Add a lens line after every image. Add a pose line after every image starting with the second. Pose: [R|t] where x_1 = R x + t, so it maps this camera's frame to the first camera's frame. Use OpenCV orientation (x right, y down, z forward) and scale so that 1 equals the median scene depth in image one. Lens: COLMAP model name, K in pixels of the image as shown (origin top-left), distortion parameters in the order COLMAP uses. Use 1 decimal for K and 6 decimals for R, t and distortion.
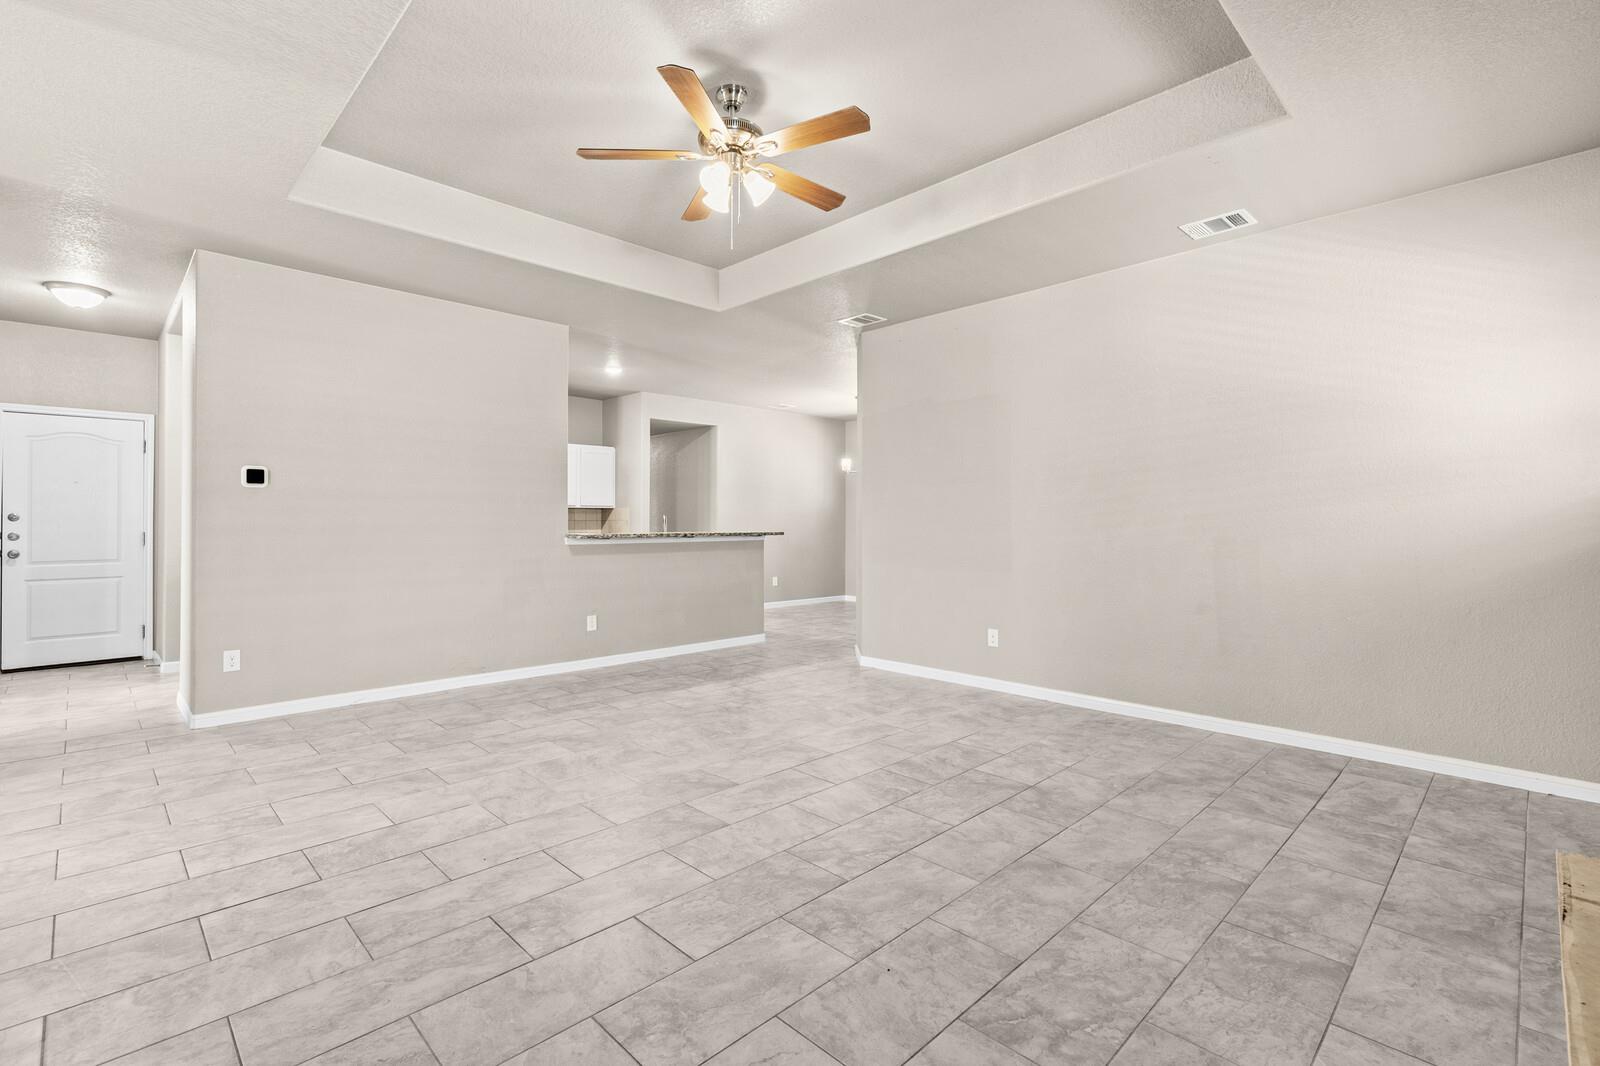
lens RADIAL K [[721.5, 0, 792.6], [0, 721.5, 517.3], [0, 0, 1]] dist [0.009535, -0.001068]
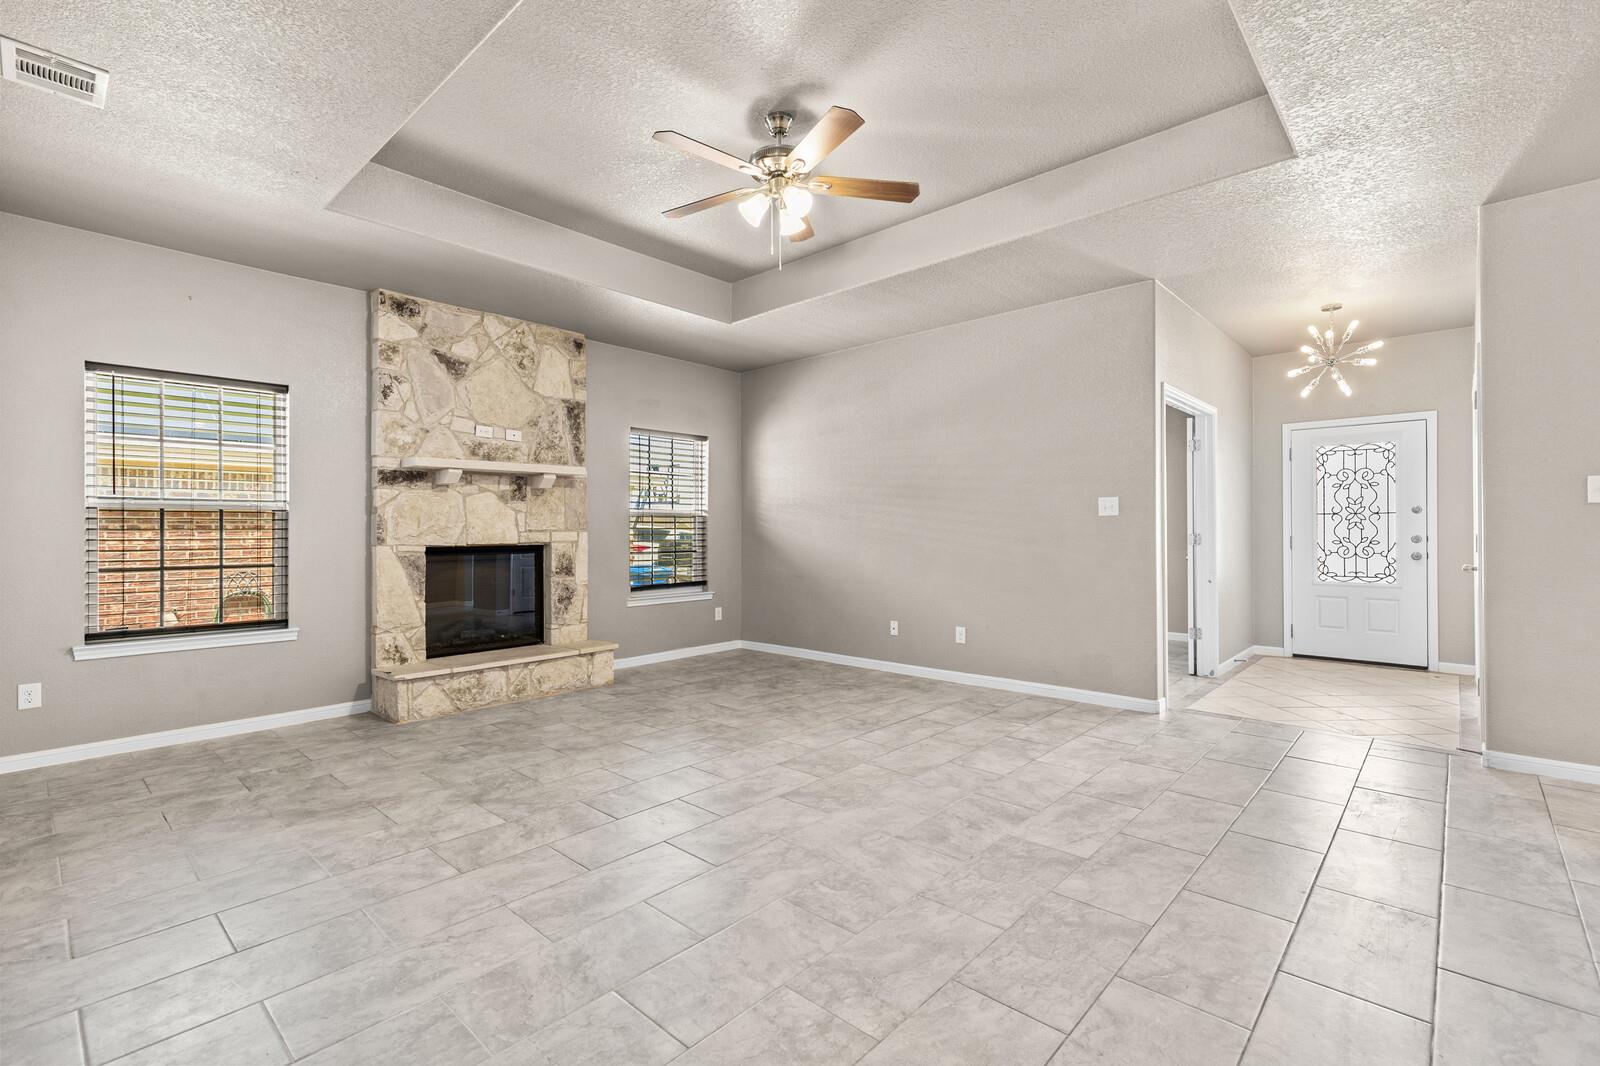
lens RADIAL K [[721.5, 0, 804.3], [0, 721.5, 531.0], [0, 0, 1]] dist [0.009535, -0.001068]
pose [[-0.997751, 0.005314, -0.066823, -0.049353], [0.005816, 0.999956, -0.007316, 0.017927], [0.066781, -0.007688, -0.997738, 2.172963]]
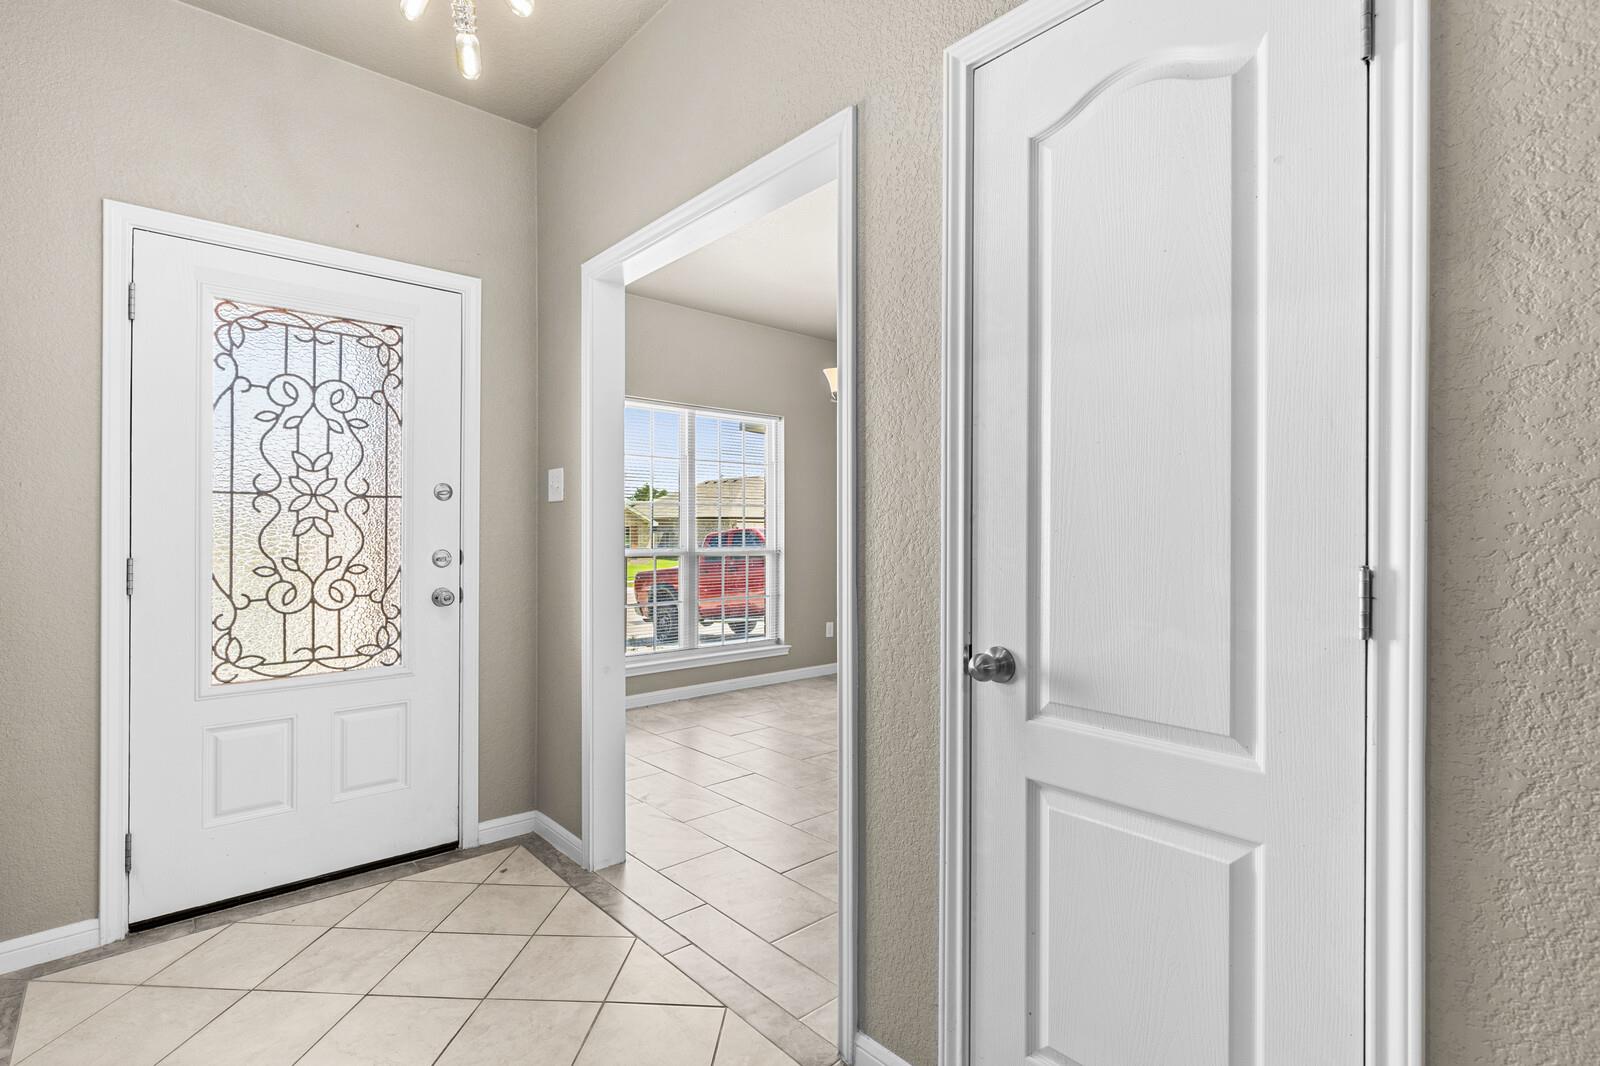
lens RADIAL K [[762.9, 0, 800.1], [0, 762.9, 527.4], [0, 0, 1]] dist [0.000900, 0.000165]
pose [[-0.041662, -0.004096, -0.999123, -0.971261], [0.005931, 0.999973, -0.004347, 0.004196], [0.999114, -0.006107, -0.041637, 0.738430]]
